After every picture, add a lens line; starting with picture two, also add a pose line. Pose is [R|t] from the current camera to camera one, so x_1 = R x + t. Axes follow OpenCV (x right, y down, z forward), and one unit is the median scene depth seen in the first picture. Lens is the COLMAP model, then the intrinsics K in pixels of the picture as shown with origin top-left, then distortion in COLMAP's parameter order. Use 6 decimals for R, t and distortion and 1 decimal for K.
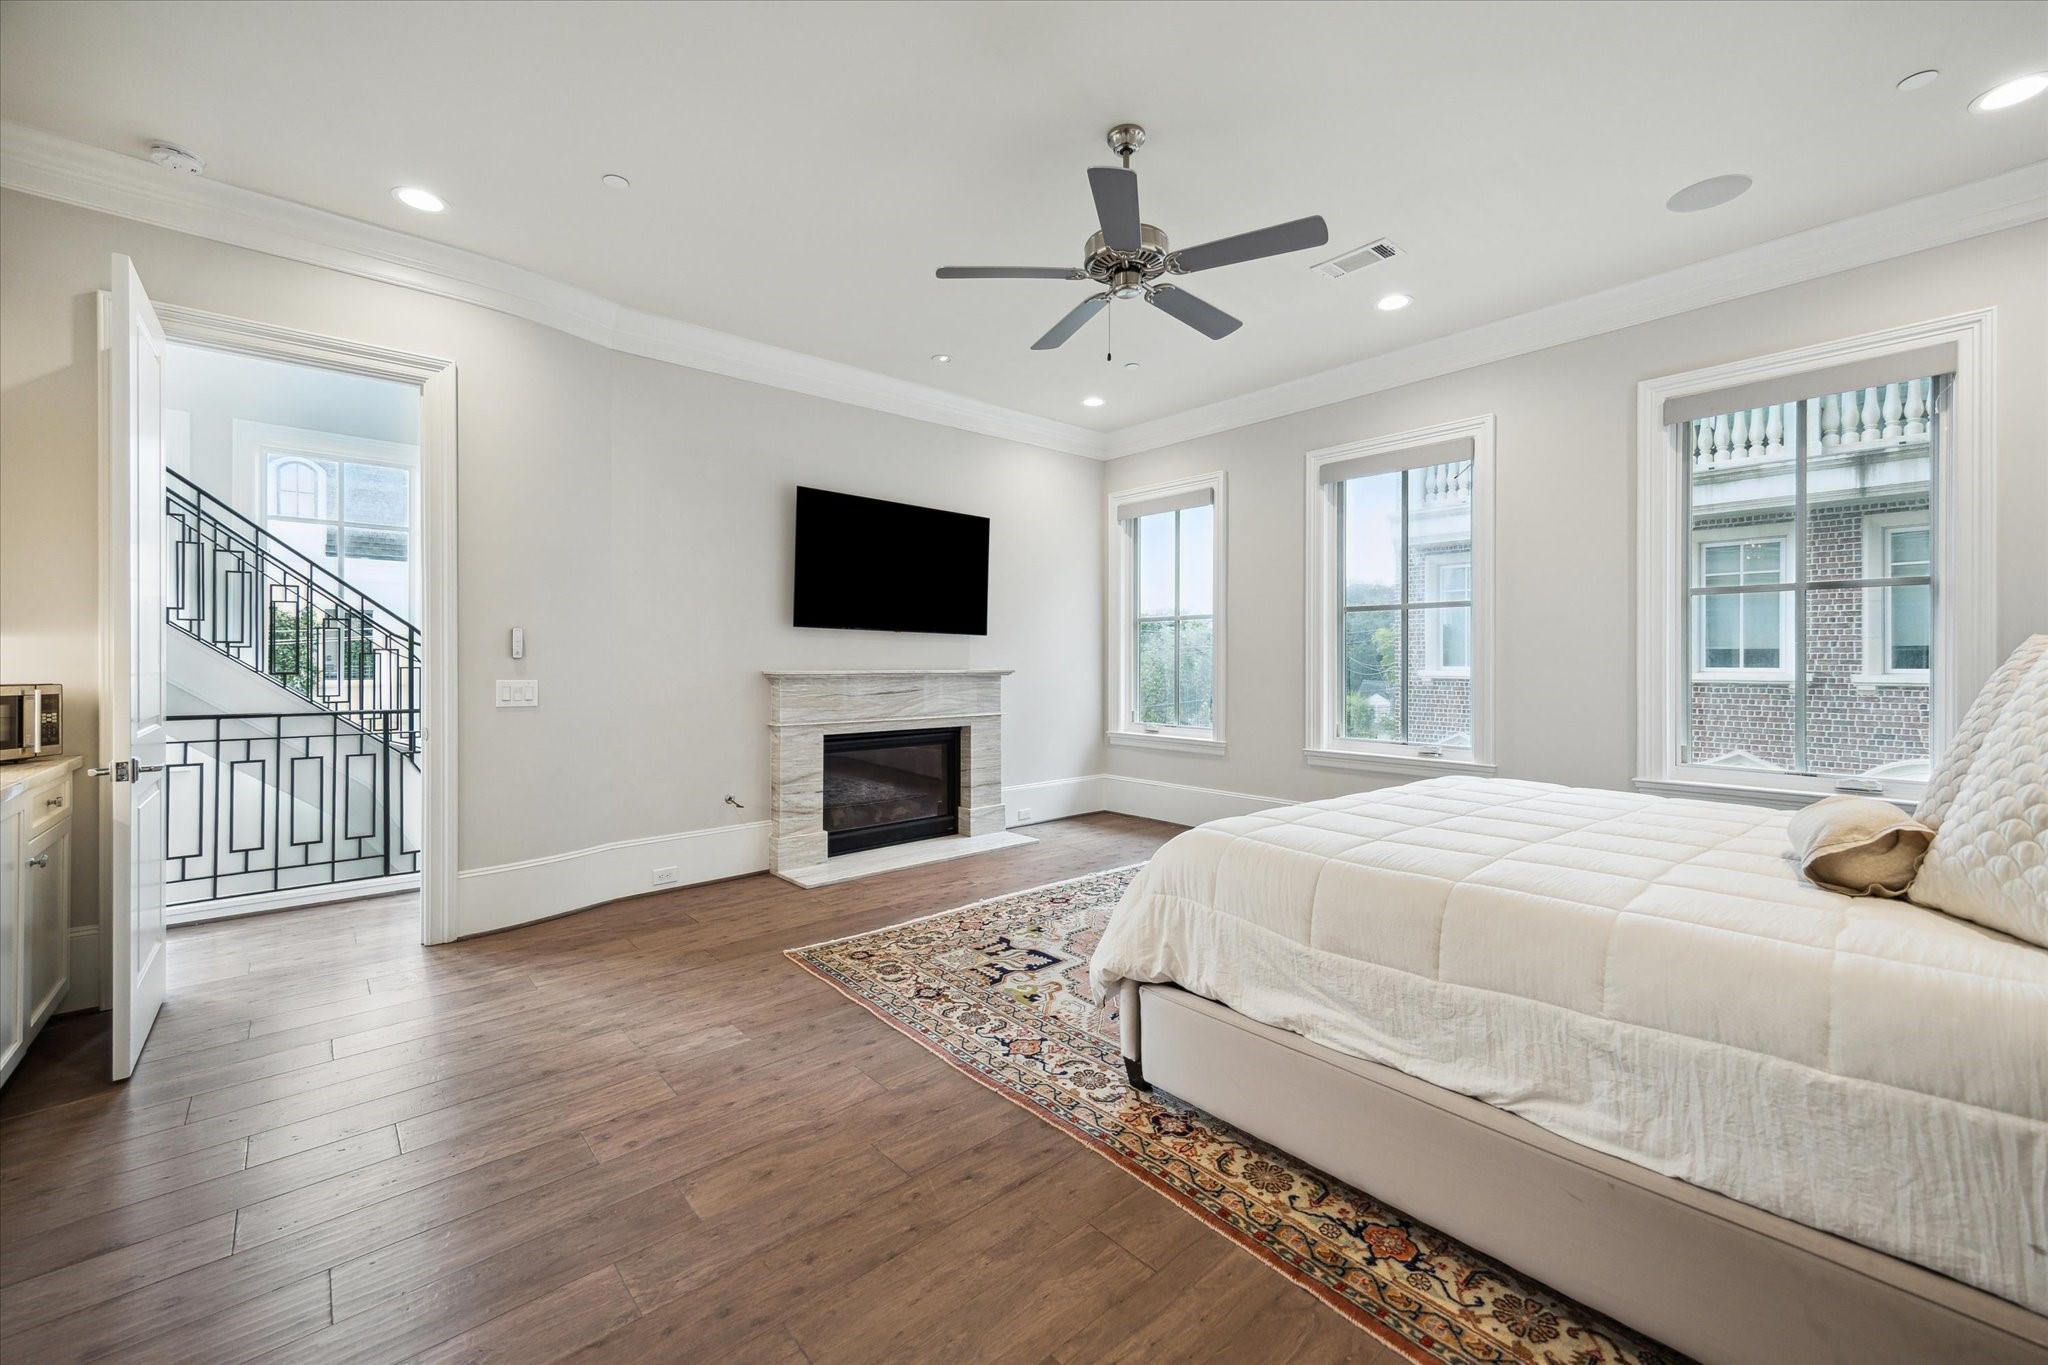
lens RADIAL K [[825.5, 0, 1023.8], [0, 825.5, 661.6], [0, 0, 1]] dist [0.011068, -0.001578]
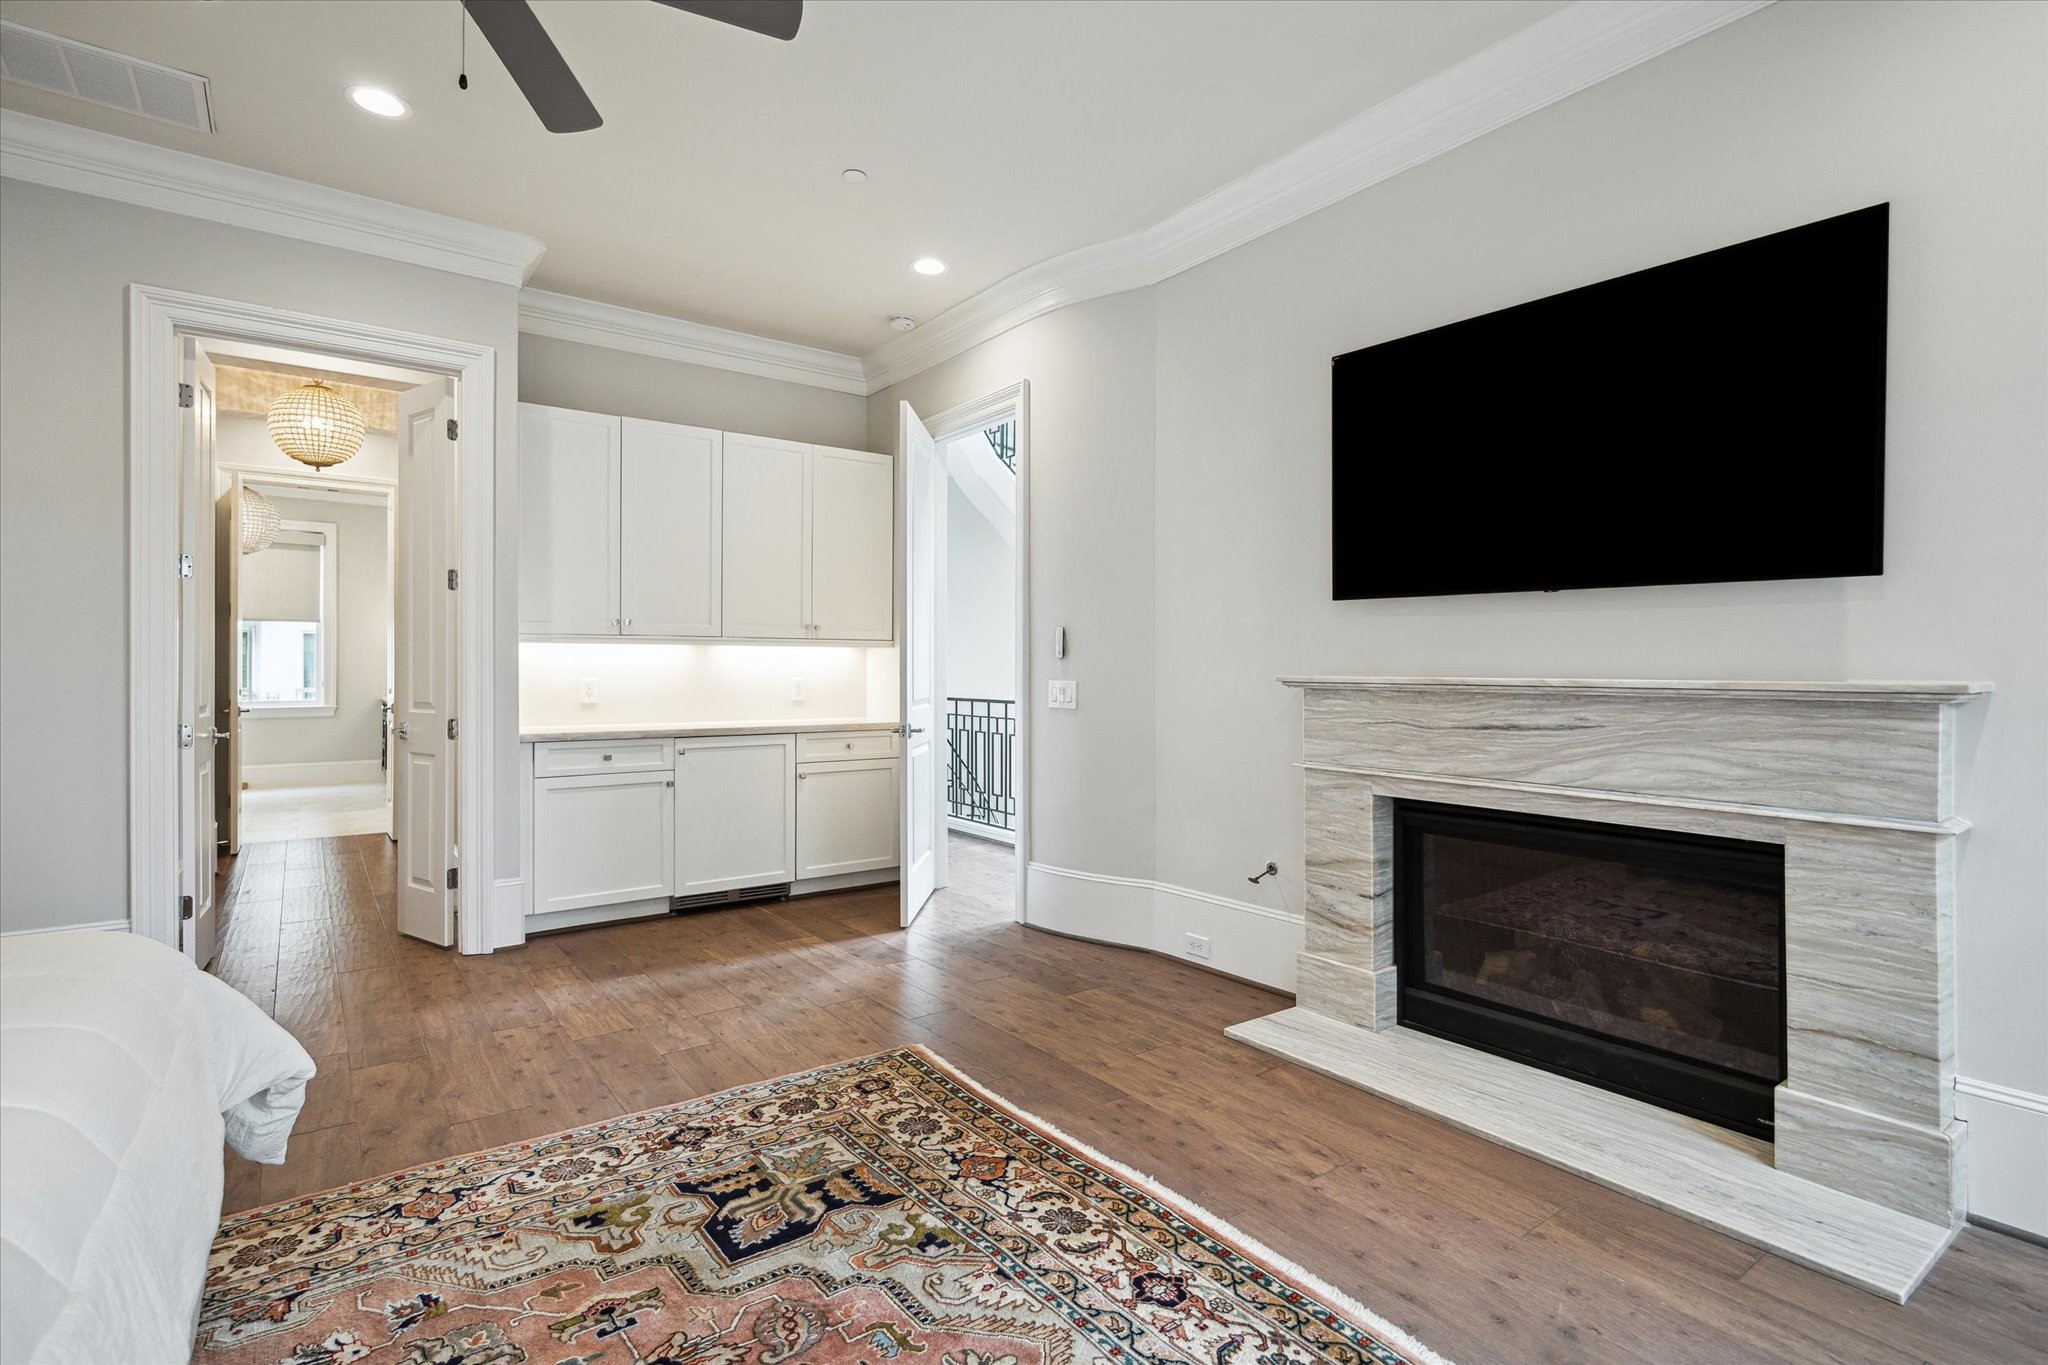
lens RADIAL K [[952.7, 0, 1021.0], [0, 952.7, 667.6], [0, 0, 1]] dist [0.004354, 0.001725]
pose [[-0.072855, -0.002118, -0.997340, 0.612258], [0.000842, 0.999997, -0.002185, 0.008406], [0.997342, -0.000999, -0.072854, 1.229786]]
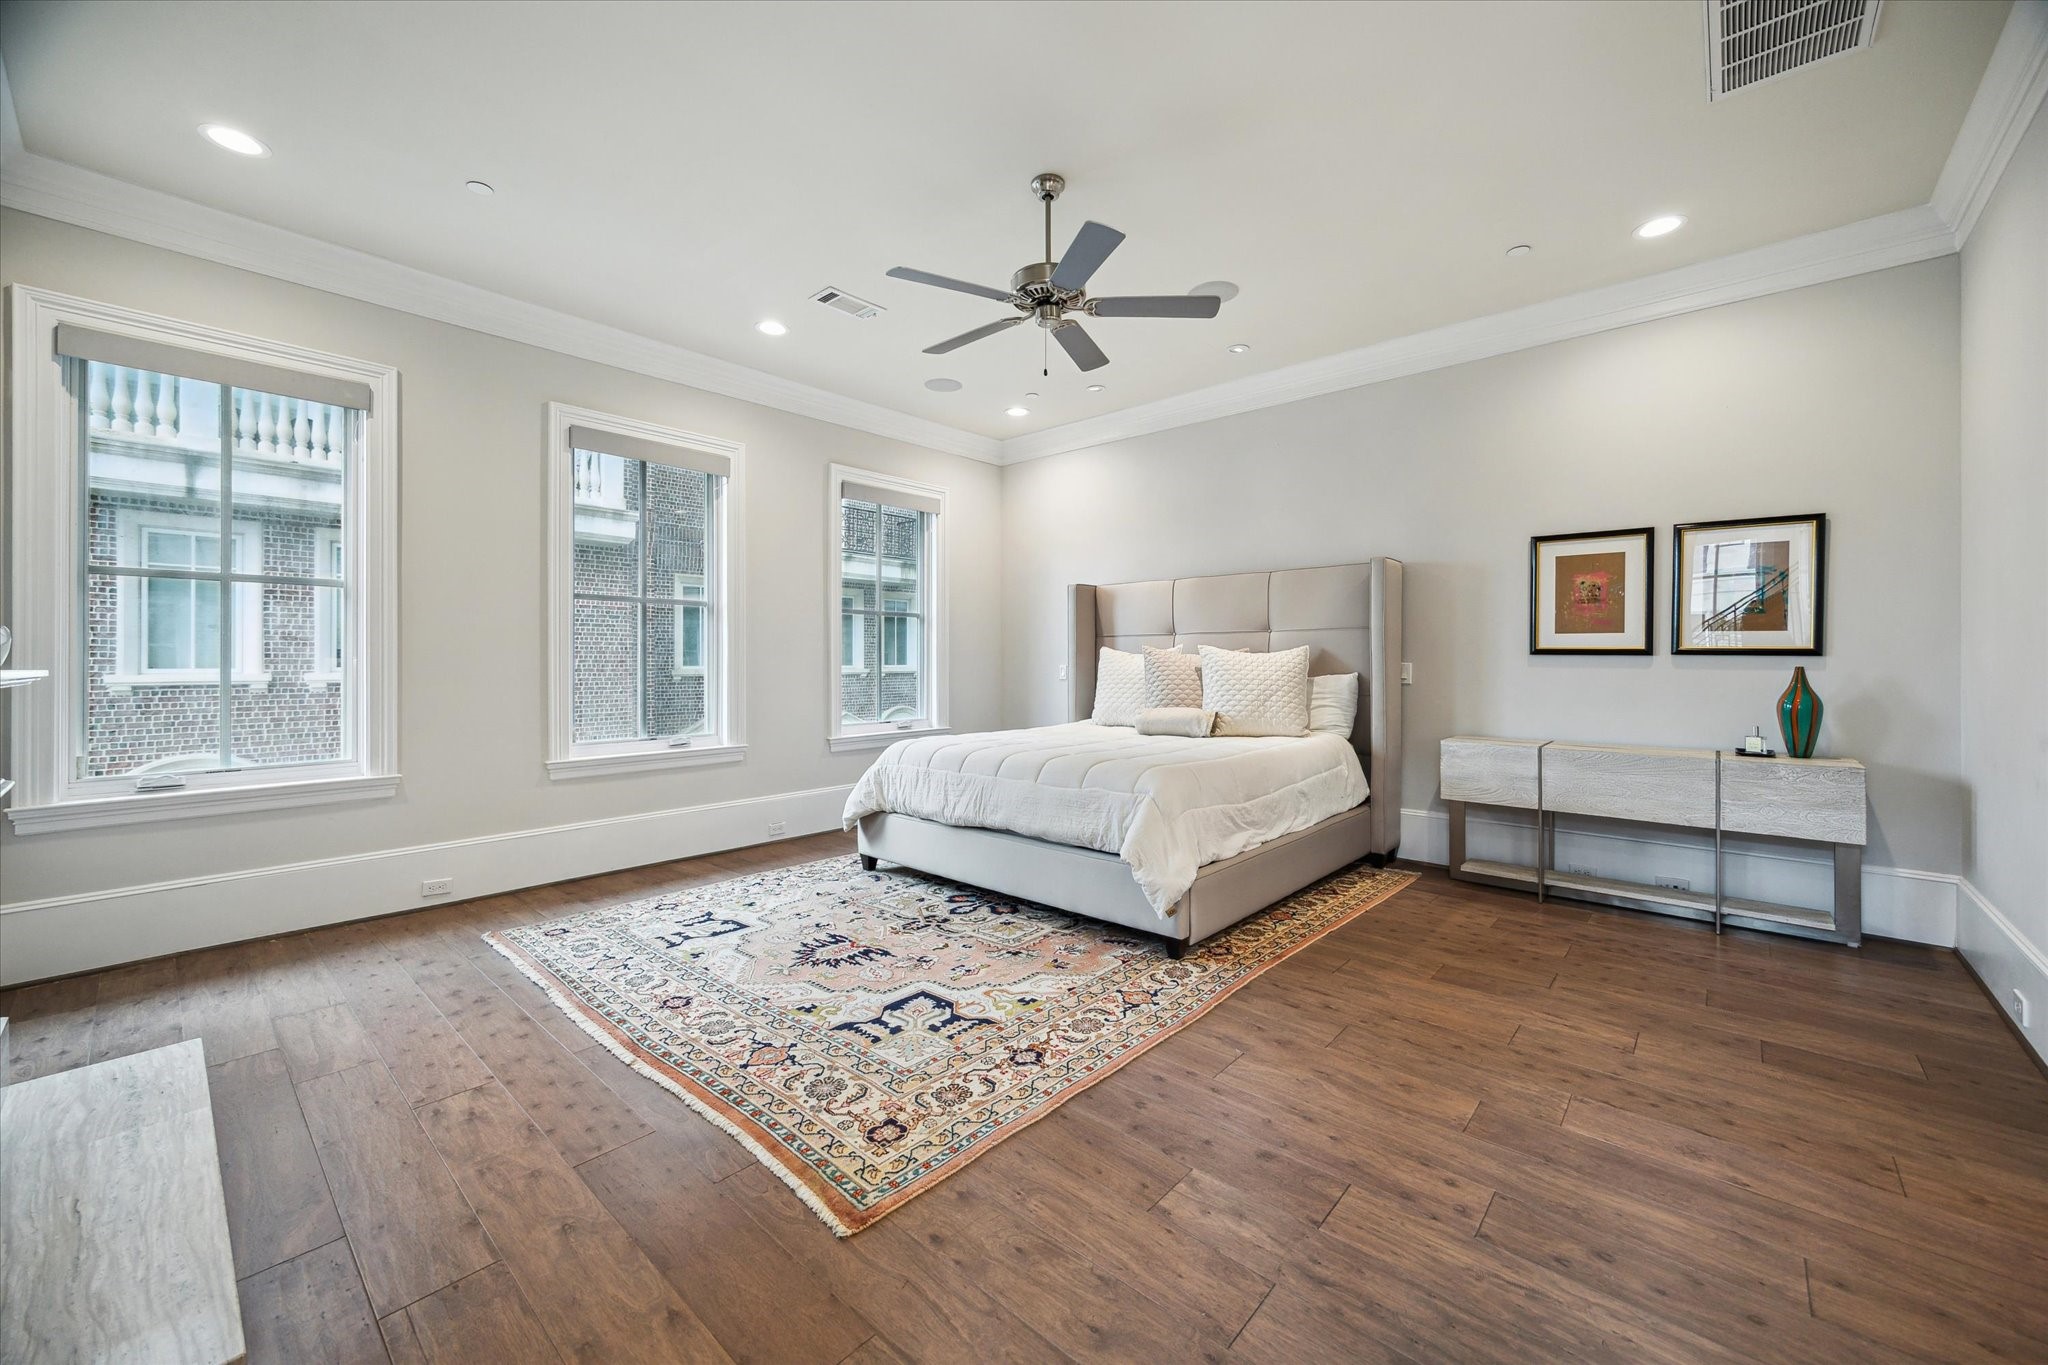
lens RADIAL K [[800.6, 0, 1024.8], [0, 800.6, 671.3], [0, 0, 1]] dist [0.010578, 0.000403]
pose [[-0.129524, -0.013031, 0.991491, -0.822831], [0.001284, 0.999911, 0.013310, 0.009225], [-0.991576, 0.002997, -0.129495, 1.014812]]
